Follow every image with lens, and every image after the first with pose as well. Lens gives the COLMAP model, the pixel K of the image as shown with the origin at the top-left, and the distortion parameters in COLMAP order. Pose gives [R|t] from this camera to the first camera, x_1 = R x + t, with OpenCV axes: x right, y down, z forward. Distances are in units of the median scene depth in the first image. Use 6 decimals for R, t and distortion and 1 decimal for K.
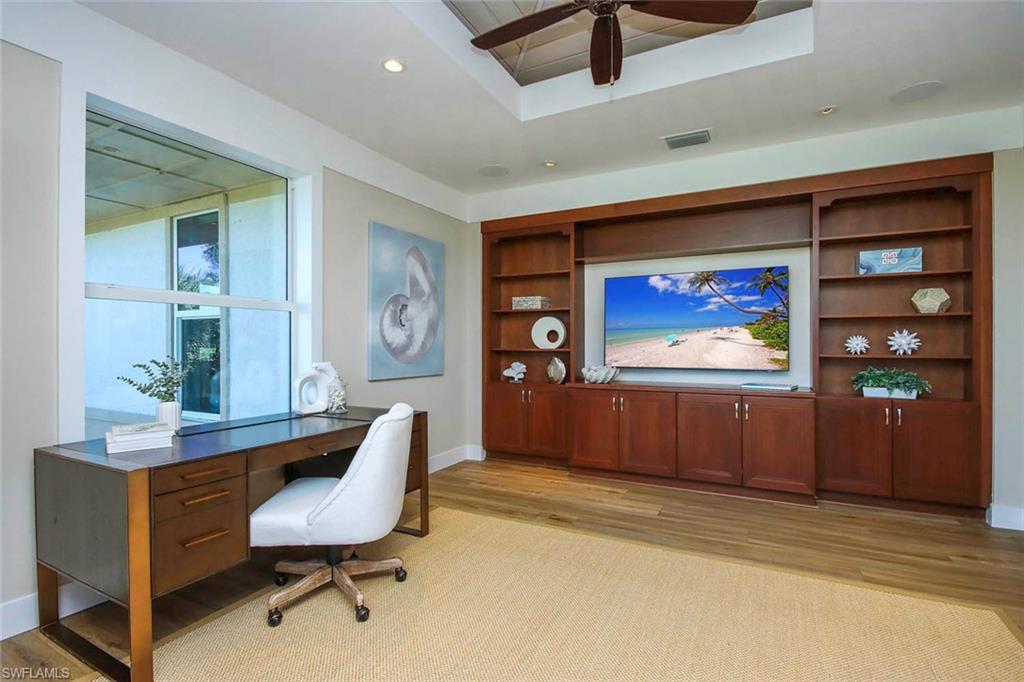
lens RADIAL K [[463.1, 0, 512.0], [0, 463.1, 341.0], [0, 0, 1]] dist [0.000180, 0.000223]
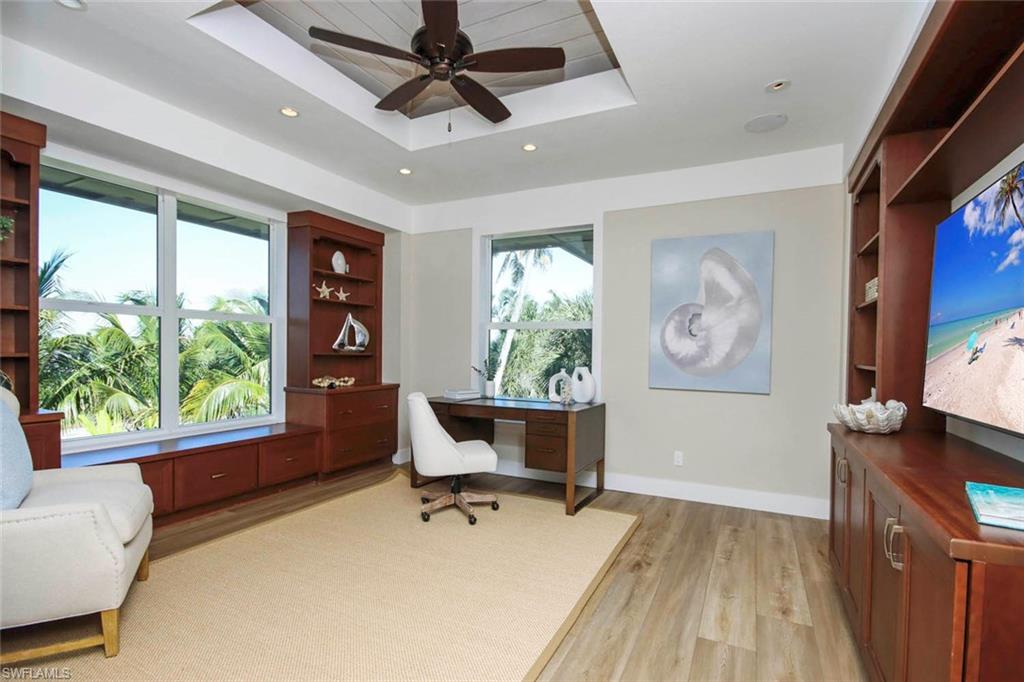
lens RADIAL K [[494.2, 0, 506.2], [0, 494.2, 353.1], [0, 0, 1]] dist [0.000358, 0.000063]
pose [[0.011810, 0.007608, -0.999901, 0.797479], [-0.004802, 0.999960, 0.007552, -0.003099], [0.999919, 0.004712, 0.011846, 0.607456]]
